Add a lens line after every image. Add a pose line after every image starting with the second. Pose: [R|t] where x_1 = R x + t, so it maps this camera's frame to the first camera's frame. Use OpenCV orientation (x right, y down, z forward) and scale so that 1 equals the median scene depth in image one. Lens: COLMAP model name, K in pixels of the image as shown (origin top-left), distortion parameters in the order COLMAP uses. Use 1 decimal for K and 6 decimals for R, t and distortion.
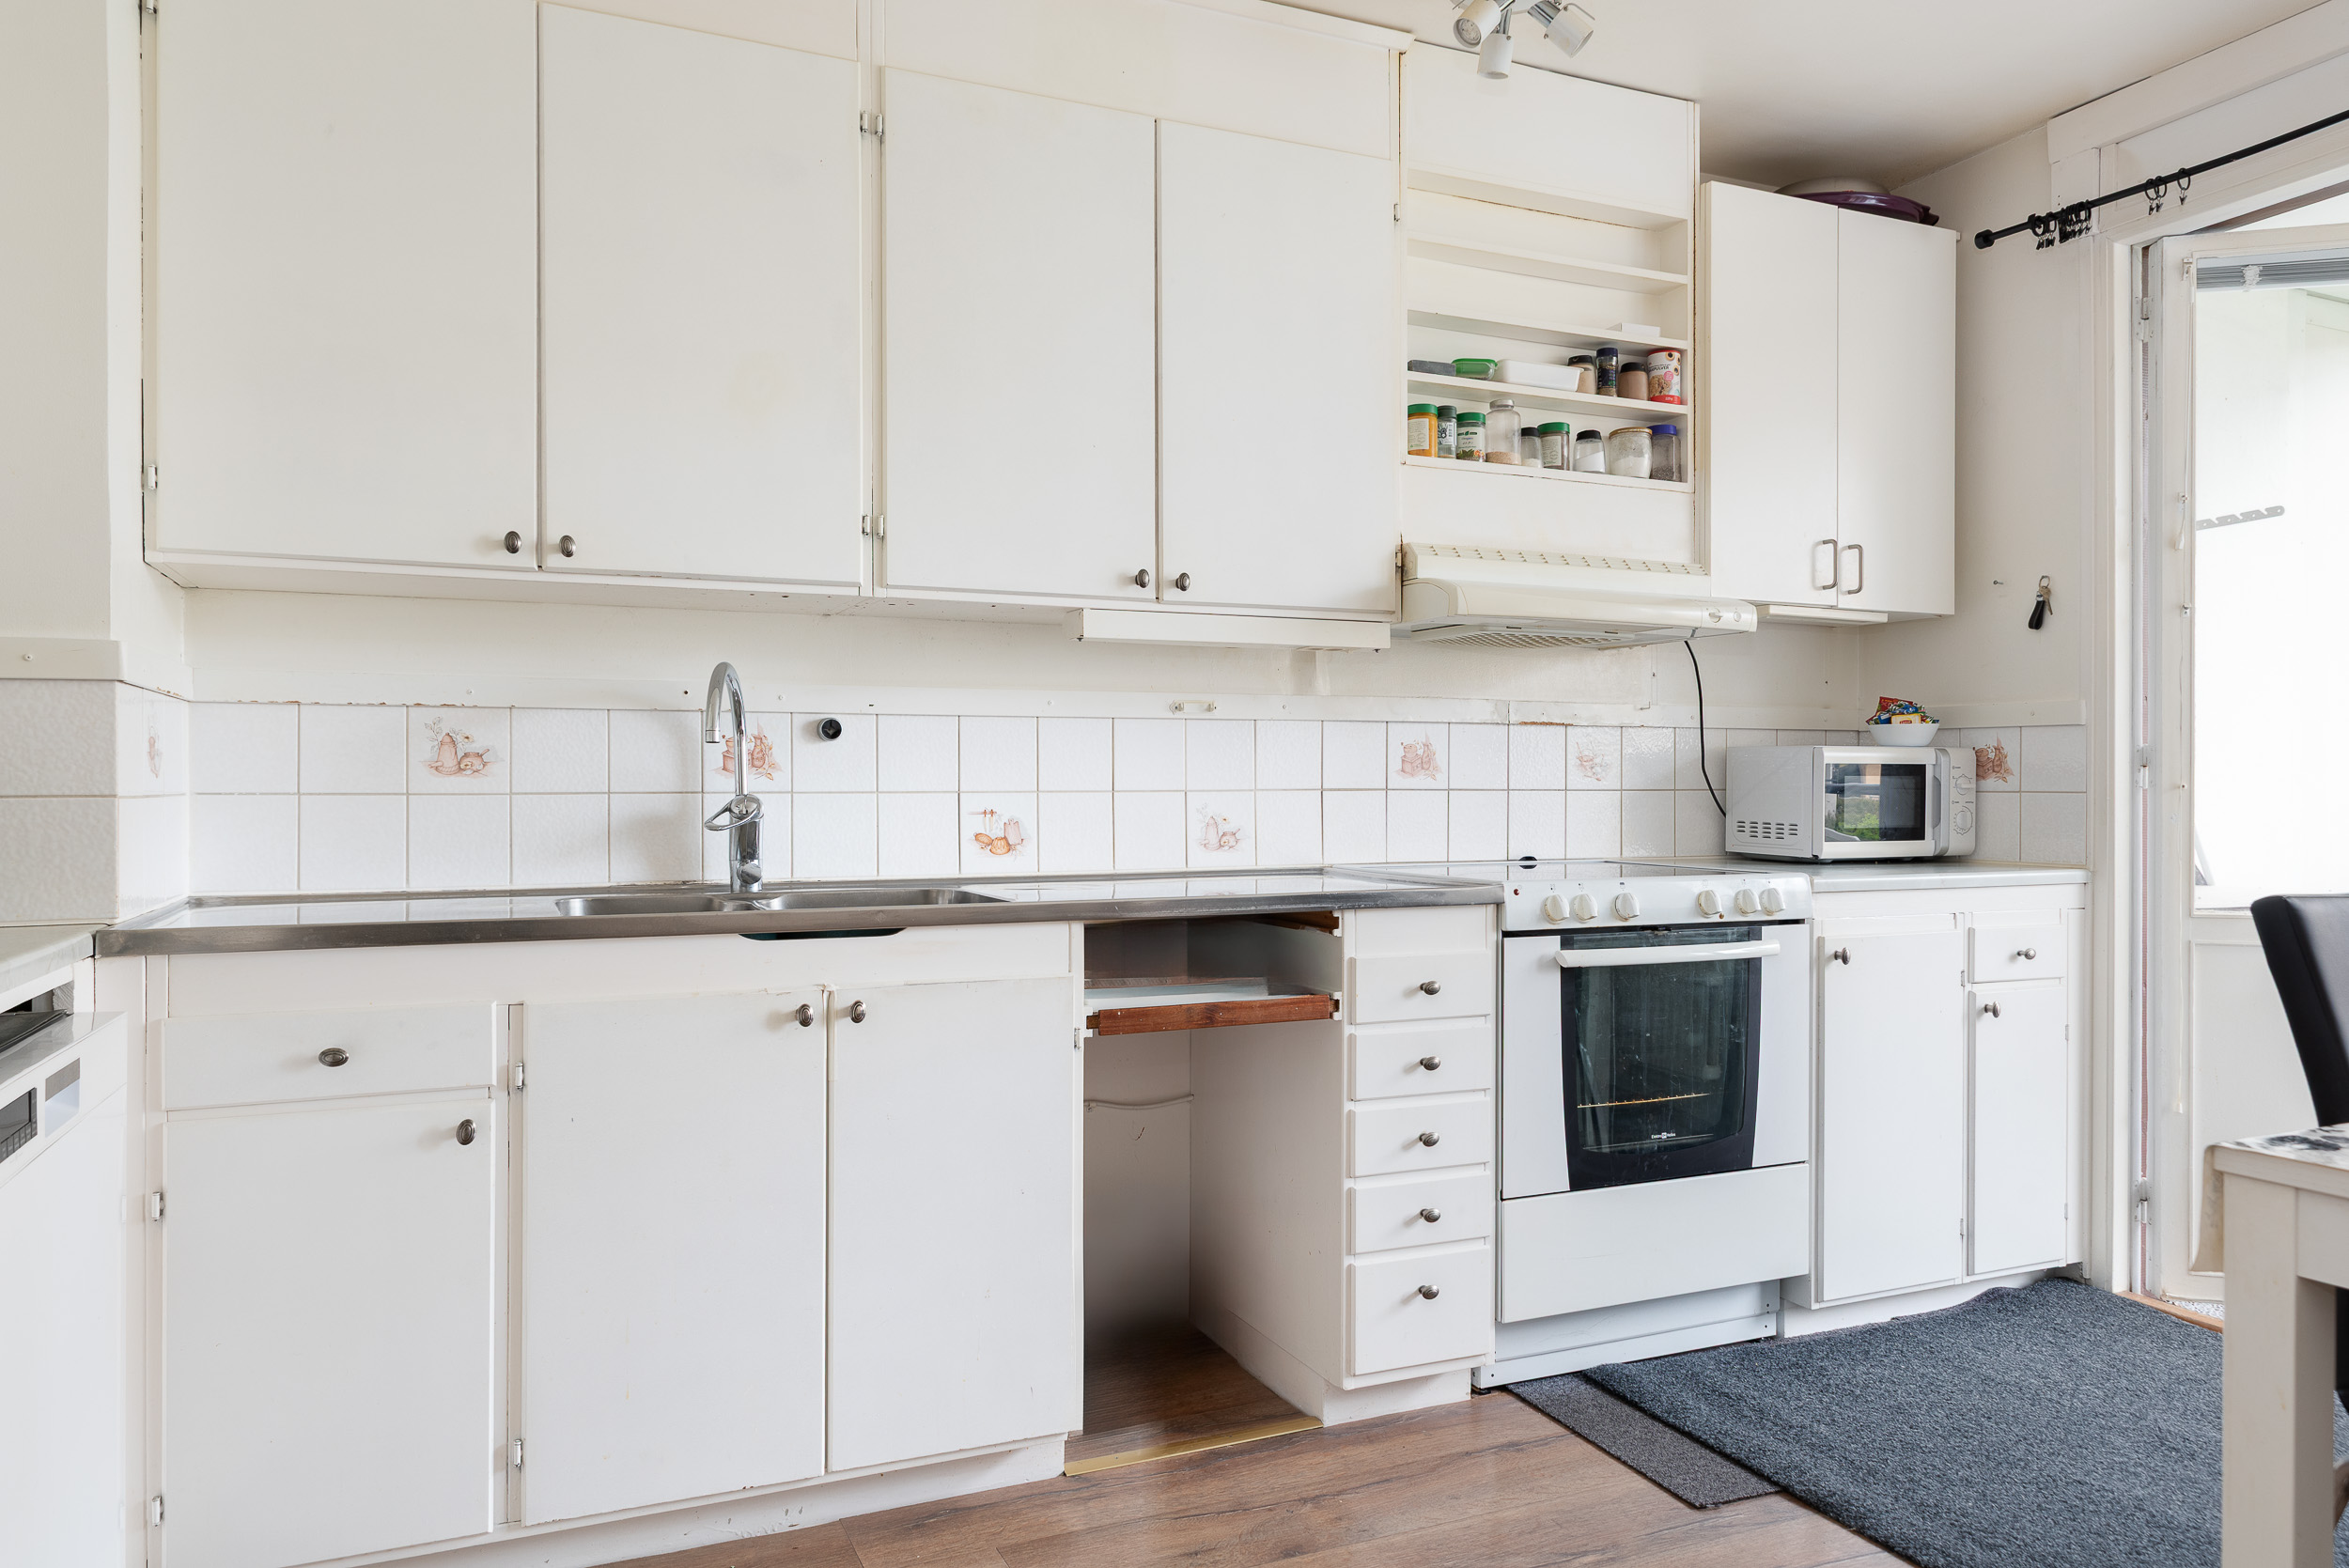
lens RADIAL K [[1577.5, 0, 1173.4], [0, 1577.5, 801.4], [0, 0, 1]] dist [0.006415, -0.005245]
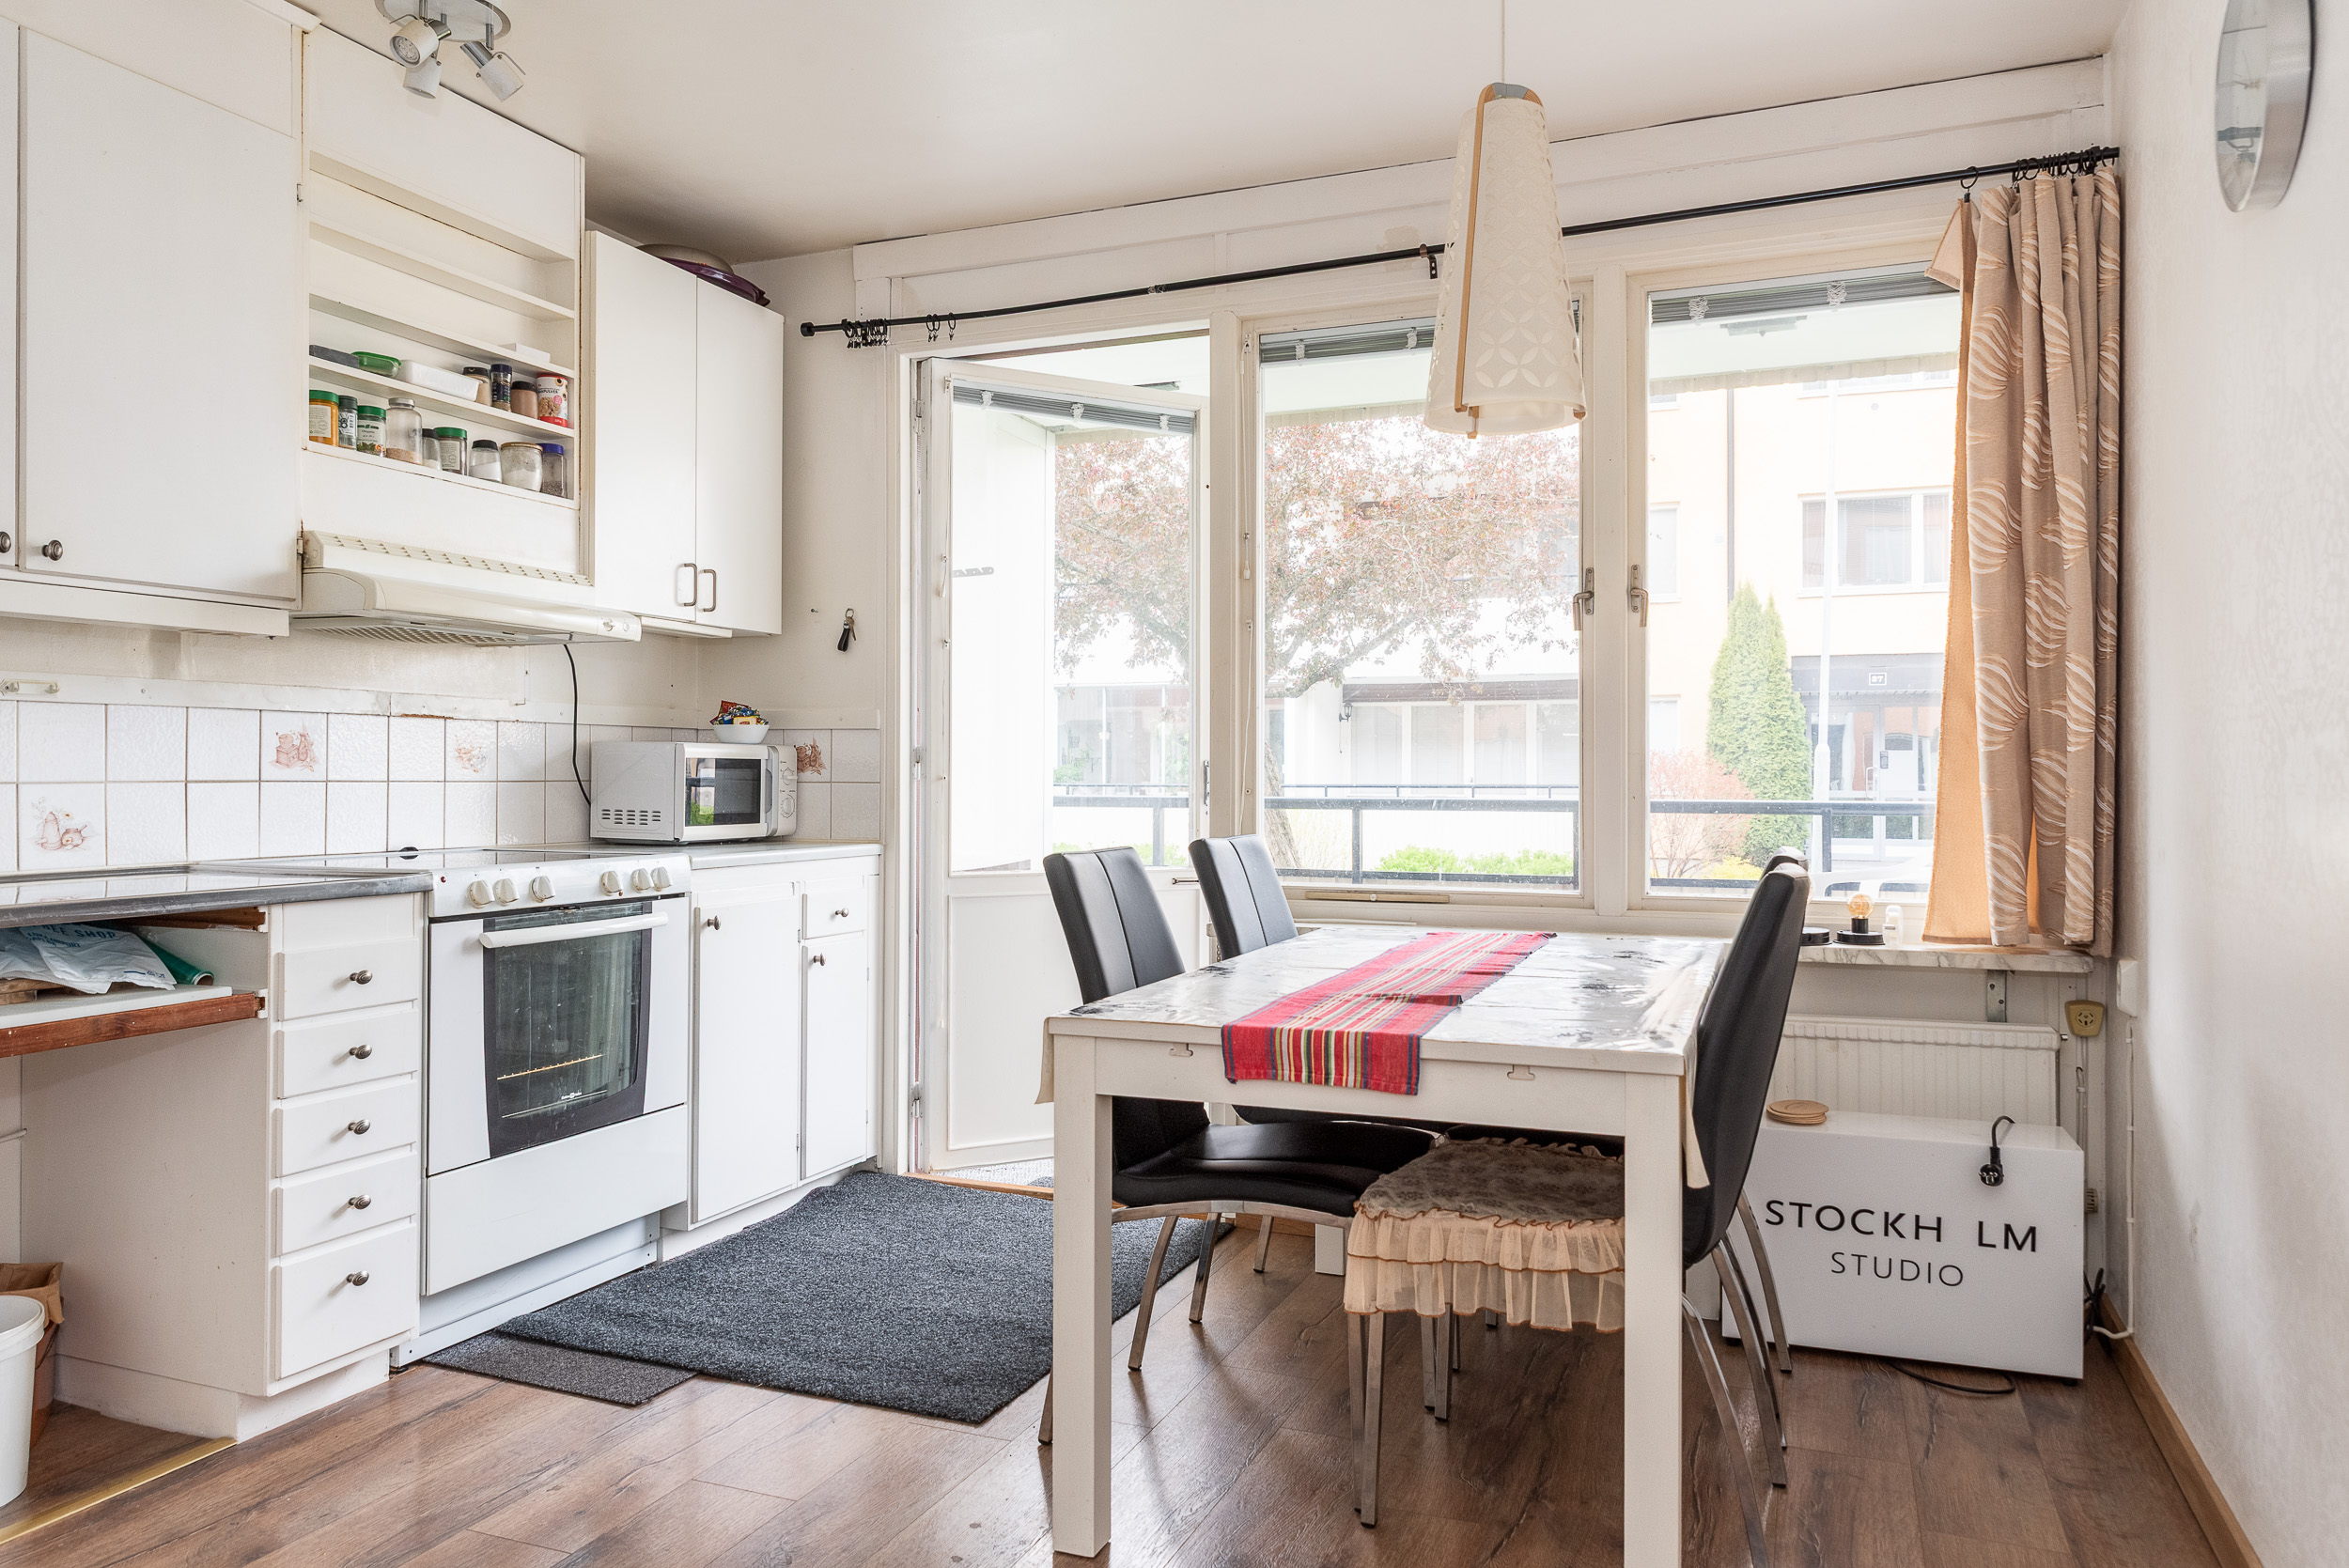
lens RADIAL K [[1577.5, 0, 1173.4], [0, 1577.5, 801.4], [0, 0, 1]] dist [0.006415, -0.005245]
pose [[0.719240, -0.009831, 0.694692, -0.144482], [0.005419, 0.999949, 0.008540, -0.000379], [-0.694740, -0.002378, 0.719257, -0.079137]]
